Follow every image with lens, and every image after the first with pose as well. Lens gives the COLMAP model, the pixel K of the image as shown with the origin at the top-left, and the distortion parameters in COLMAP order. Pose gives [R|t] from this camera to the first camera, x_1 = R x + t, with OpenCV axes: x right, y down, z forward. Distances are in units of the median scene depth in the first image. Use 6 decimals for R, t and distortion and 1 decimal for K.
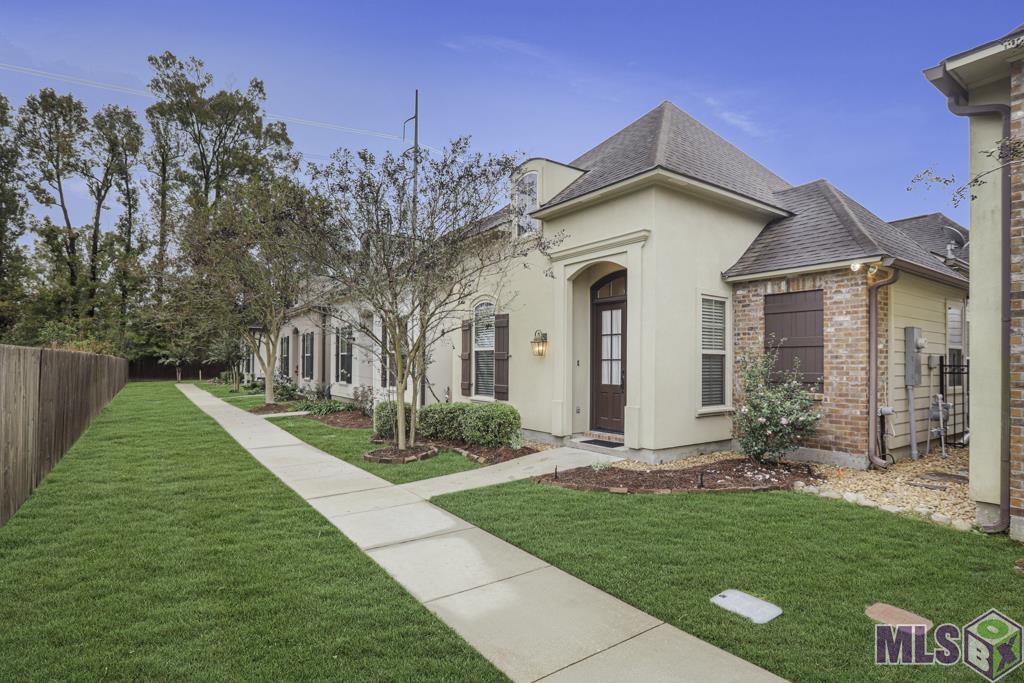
lens RADIAL K [[505.7, 0, 512.5], [0, 505.7, 347.9], [0, 0, 1]] dist [-0.001469, -0.000001]
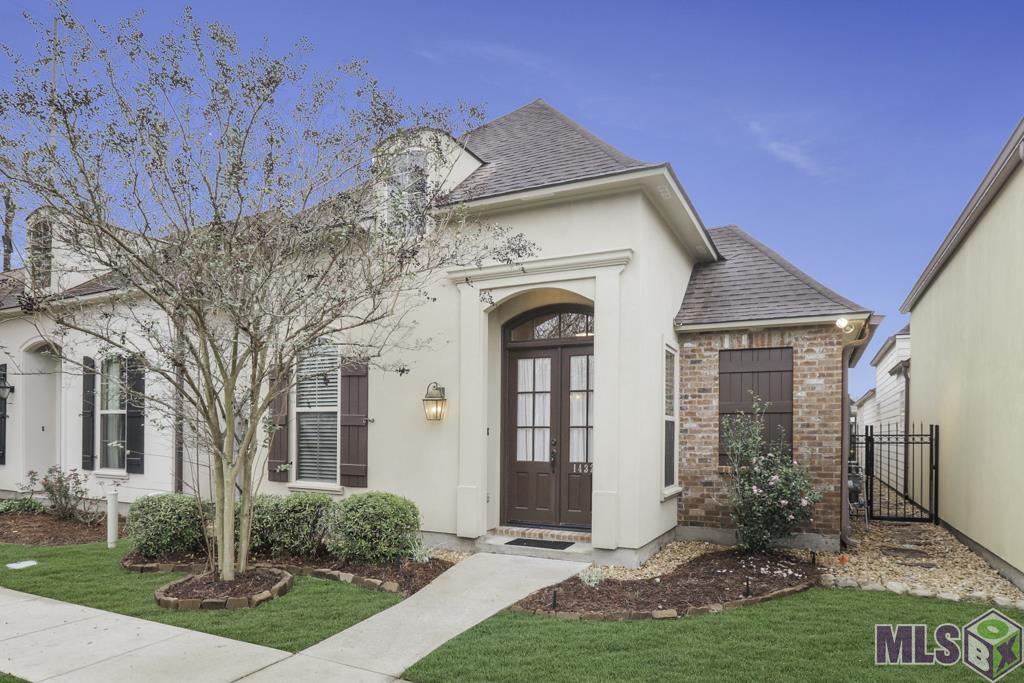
lens RADIAL K [[621.2, 0, 500.0], [0, 621.2, 421.1], [0, 0, 1]] dist [-0.034583, -0.000300]
pose [[0.894535, 0.010645, 0.446872, -0.274815], [-0.016568, 0.999819, 0.009349, 0.008371], [-0.446691, -0.015766, 0.894549, 0.252651]]
